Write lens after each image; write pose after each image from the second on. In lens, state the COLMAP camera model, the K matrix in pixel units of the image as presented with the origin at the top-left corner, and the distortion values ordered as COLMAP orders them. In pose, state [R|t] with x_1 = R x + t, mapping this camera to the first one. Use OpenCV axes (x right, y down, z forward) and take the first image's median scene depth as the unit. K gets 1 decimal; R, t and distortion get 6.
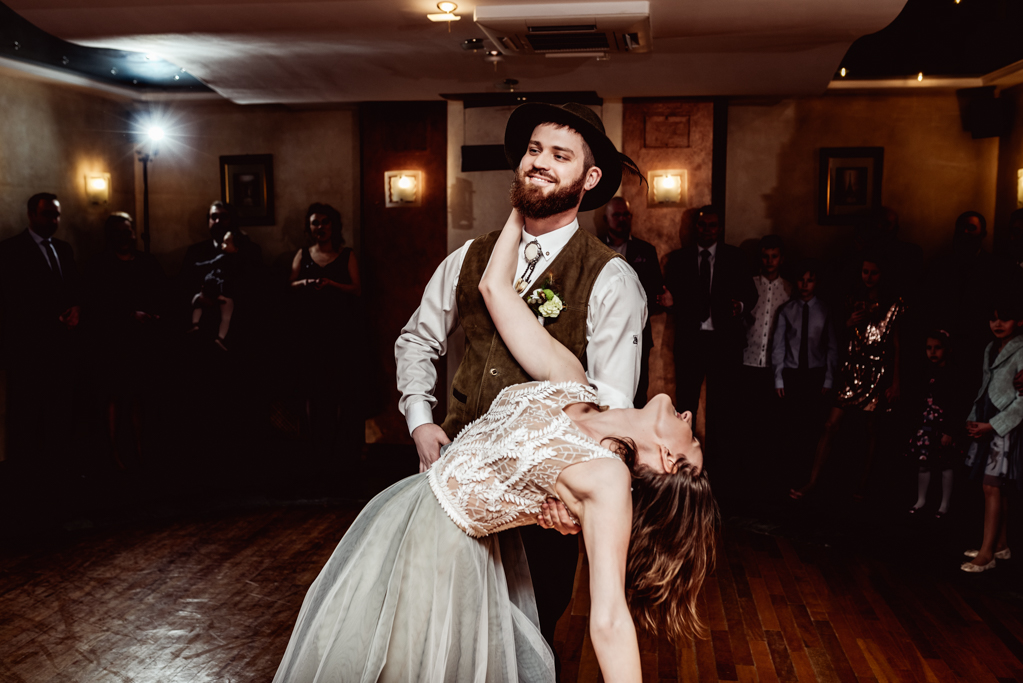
lens RADIAL K [[1038.2, 0, 514.3], [0, 1038.2, 365.5], [0, 0, 1]] dist [0.010198, 0.016822]
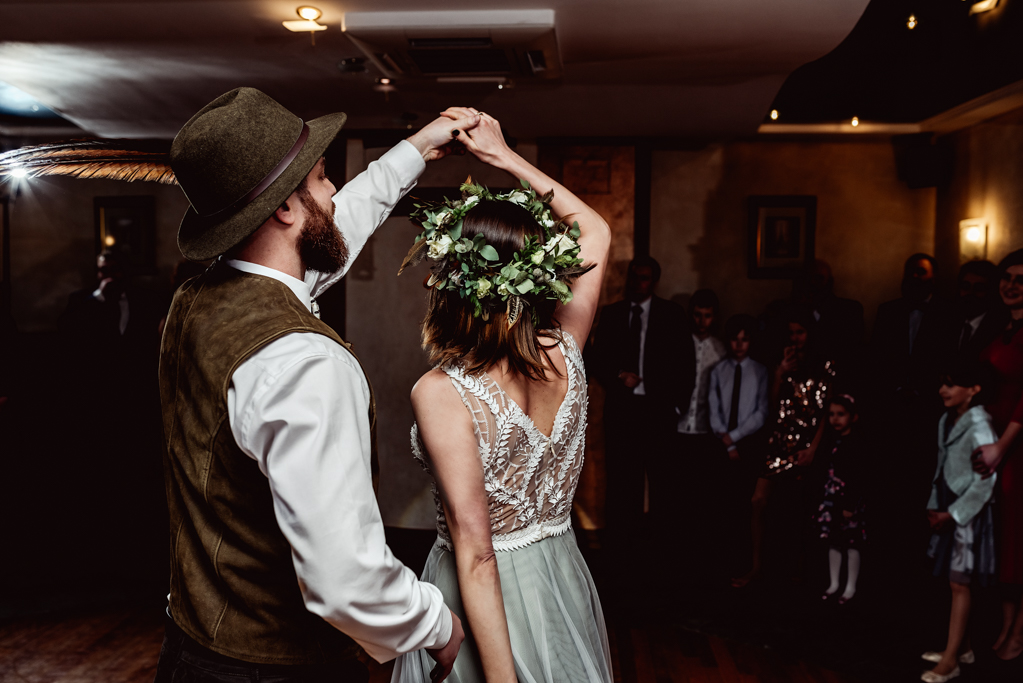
lens RADIAL K [[1038.2, 0, 514.3], [0, 1038.2, 365.5], [0, 0, 1]] dist [0.010198, 0.016822]
pose [[0.997624, 0.000969, 0.068893, 0.023007], [0.002214, 0.998934, -0.046113, -0.017457], [-0.068865, 0.046156, 0.996558, 0.107080]]
